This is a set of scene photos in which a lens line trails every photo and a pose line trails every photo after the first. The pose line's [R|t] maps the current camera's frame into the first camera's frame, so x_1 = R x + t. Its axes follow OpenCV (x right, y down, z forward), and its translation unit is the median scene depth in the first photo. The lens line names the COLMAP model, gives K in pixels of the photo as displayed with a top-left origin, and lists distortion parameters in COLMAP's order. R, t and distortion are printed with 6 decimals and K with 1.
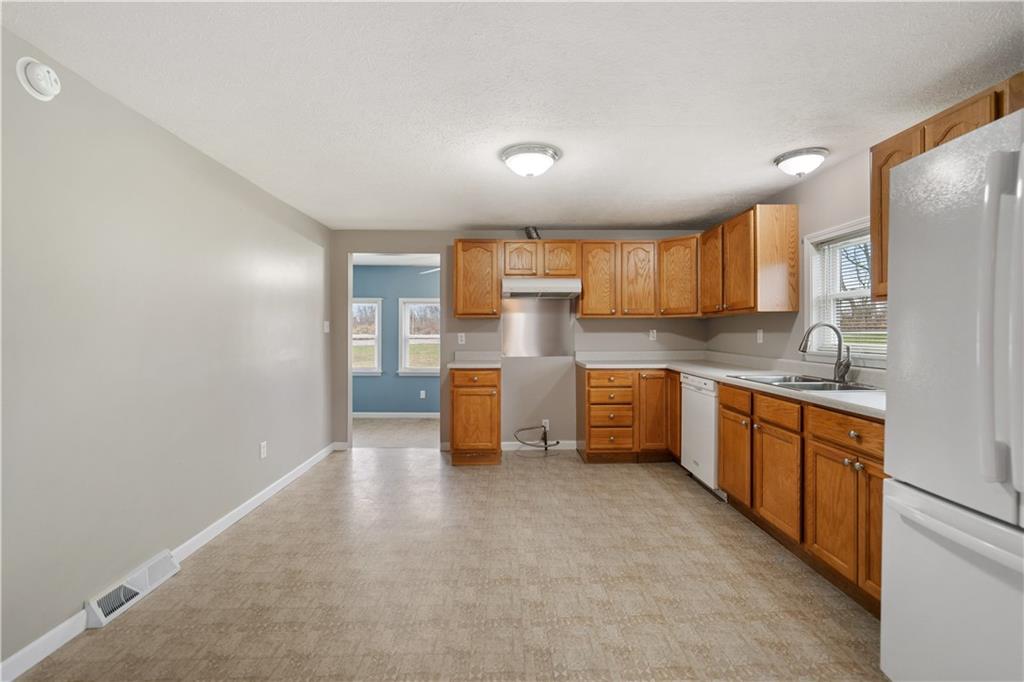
lens RADIAL K [[457.4, 0, 513.6], [0, 457.4, 334.4], [0, 0, 1]] dist [0.000547, -0.000011]
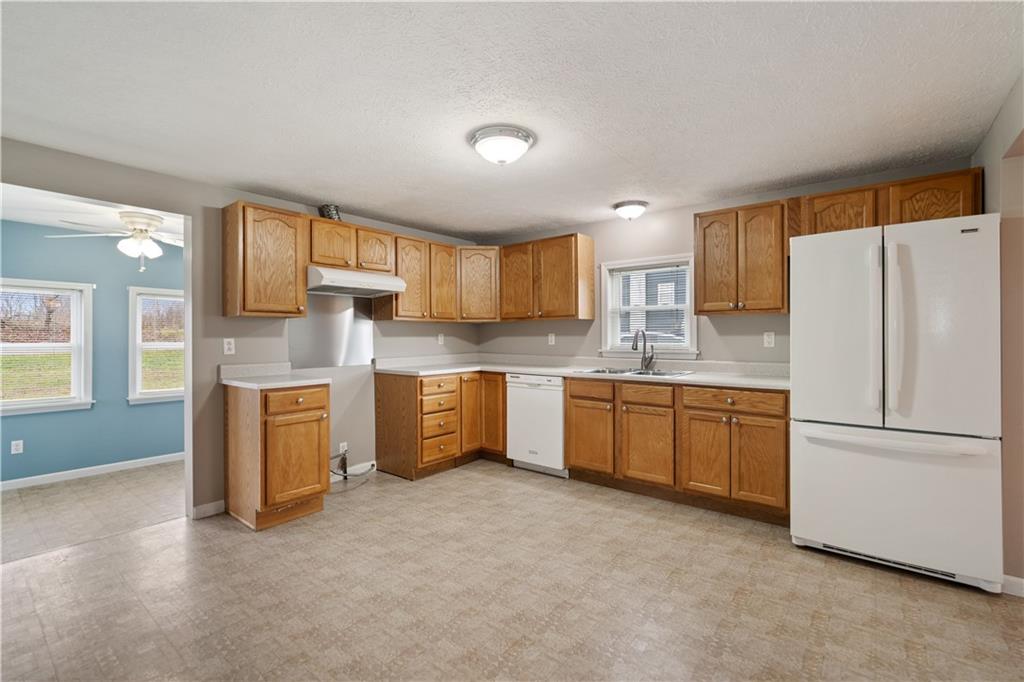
lens RADIAL K [[461.6, 0, 512.3], [0, 461.6, 337.3], [0, 0, 1]] dist [-0.001872, -0.000254]
pose [[0.635330, -0.004518, 0.772228, -0.437332], [0.008347, 0.999965, -0.001017, -0.000458], [-0.772196, 0.007092, 0.635345, 0.271106]]
